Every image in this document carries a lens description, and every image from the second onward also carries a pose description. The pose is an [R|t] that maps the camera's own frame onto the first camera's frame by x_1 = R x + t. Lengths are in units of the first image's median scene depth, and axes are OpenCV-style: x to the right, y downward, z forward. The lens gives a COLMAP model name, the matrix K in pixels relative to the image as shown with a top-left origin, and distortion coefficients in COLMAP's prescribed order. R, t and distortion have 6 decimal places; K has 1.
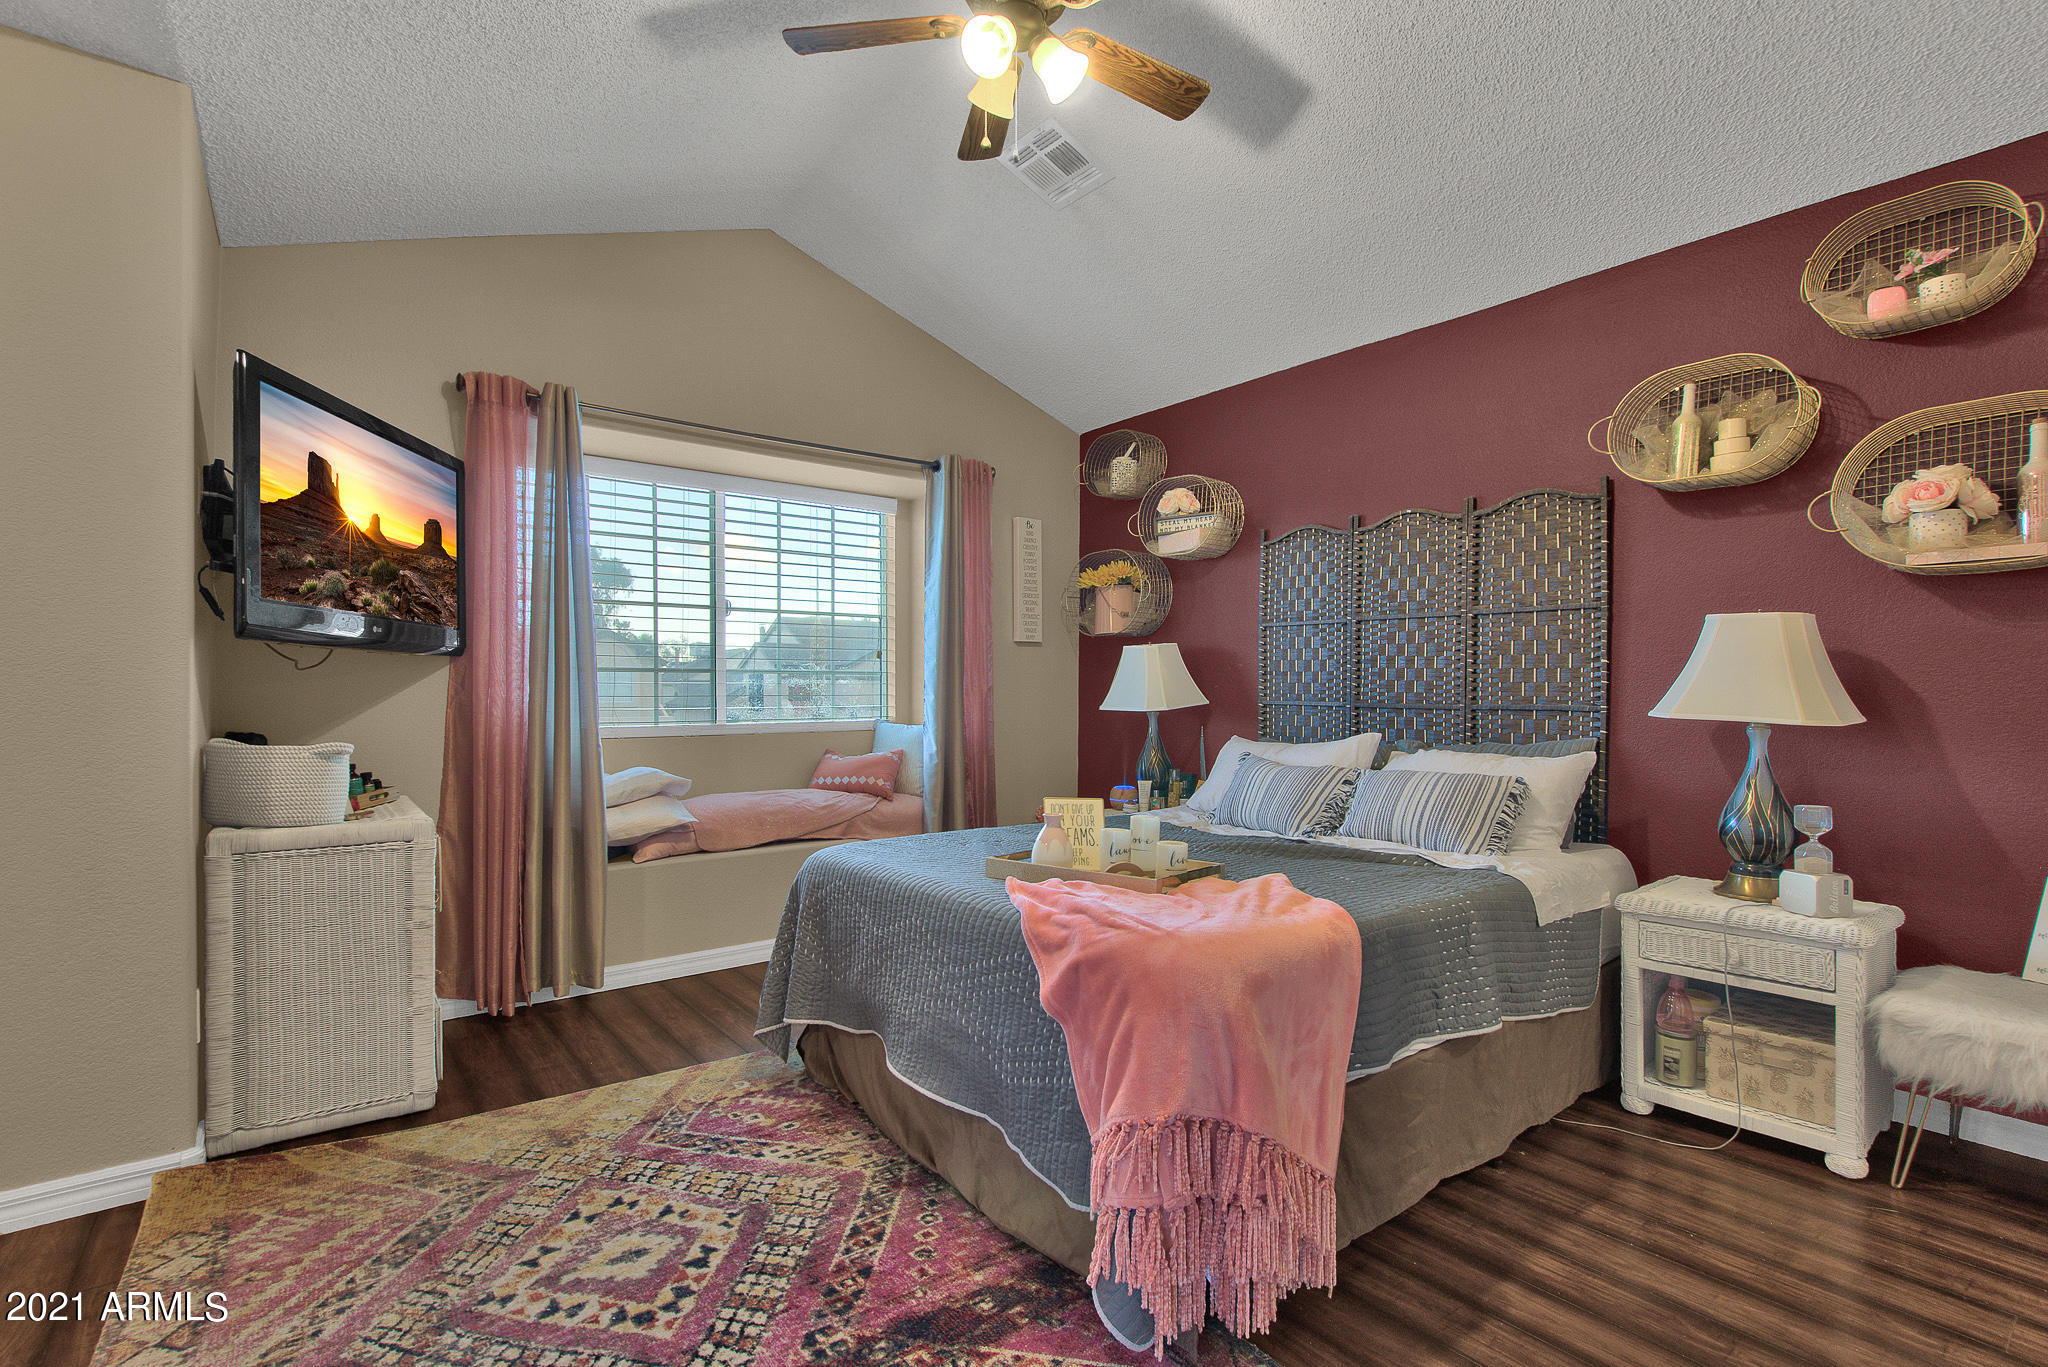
lens RADIAL K [[946.6, 0, 1016.2], [0, 946.6, 679.9], [0, 0, 1]] dist [-0.019056, 0.005098]
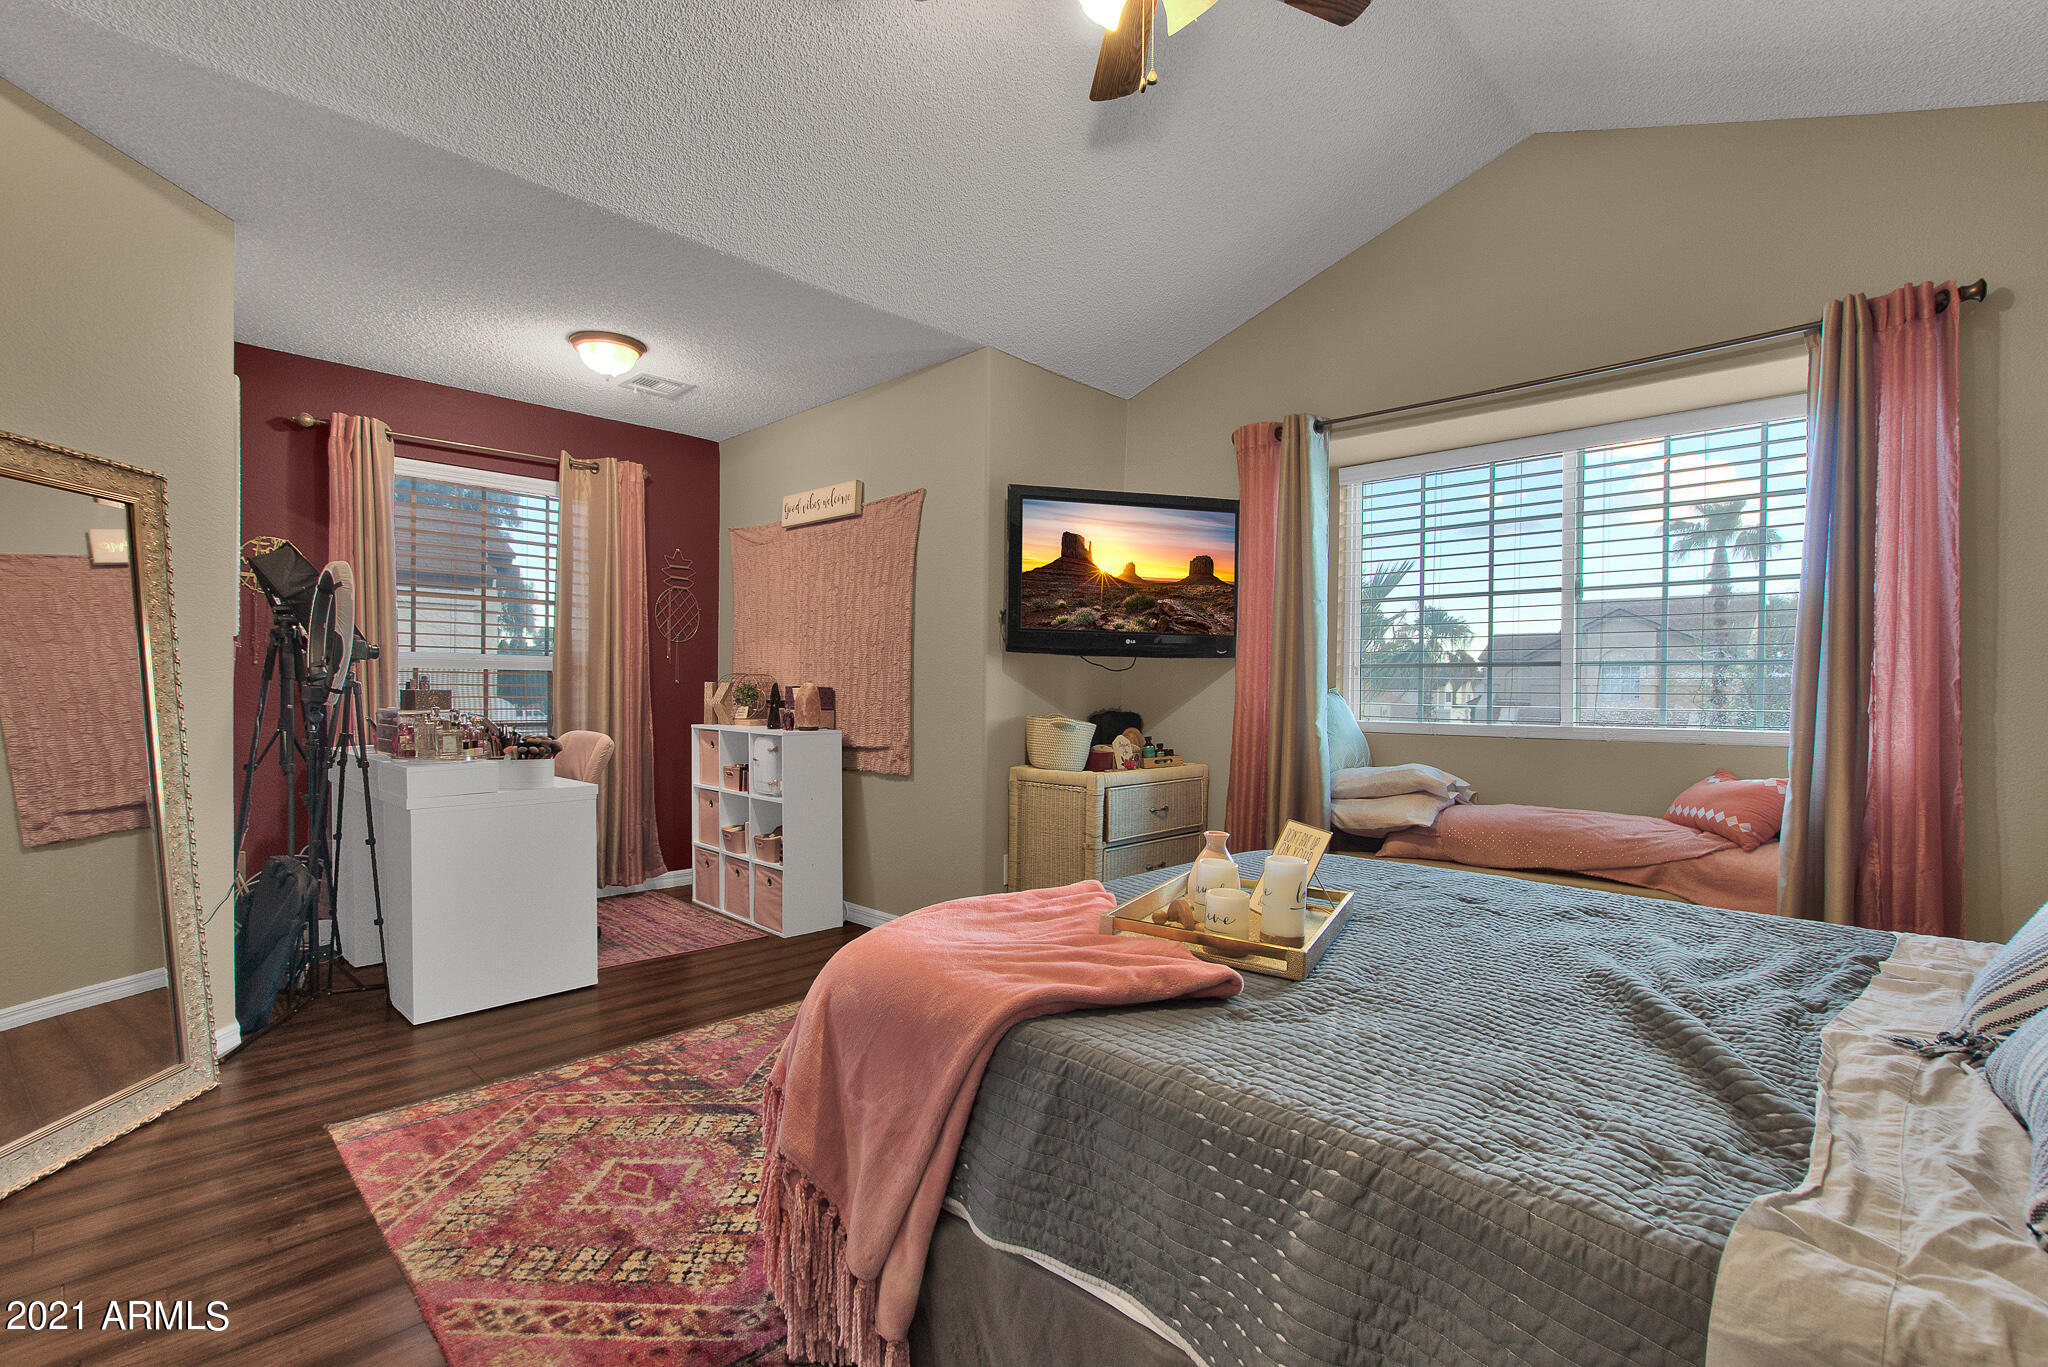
lens RADIAL K [[946.6, 0, 1025.5], [0, 946.6, 692.5], [0, 0, 1]] dist [-0.019056, 0.005098]
pose [[0.146511, 0.014464, -0.989103, 0.591085], [0.010120, 0.999819, 0.016119, -0.002492], [0.989157, -0.012371, 0.146338, 0.509967]]
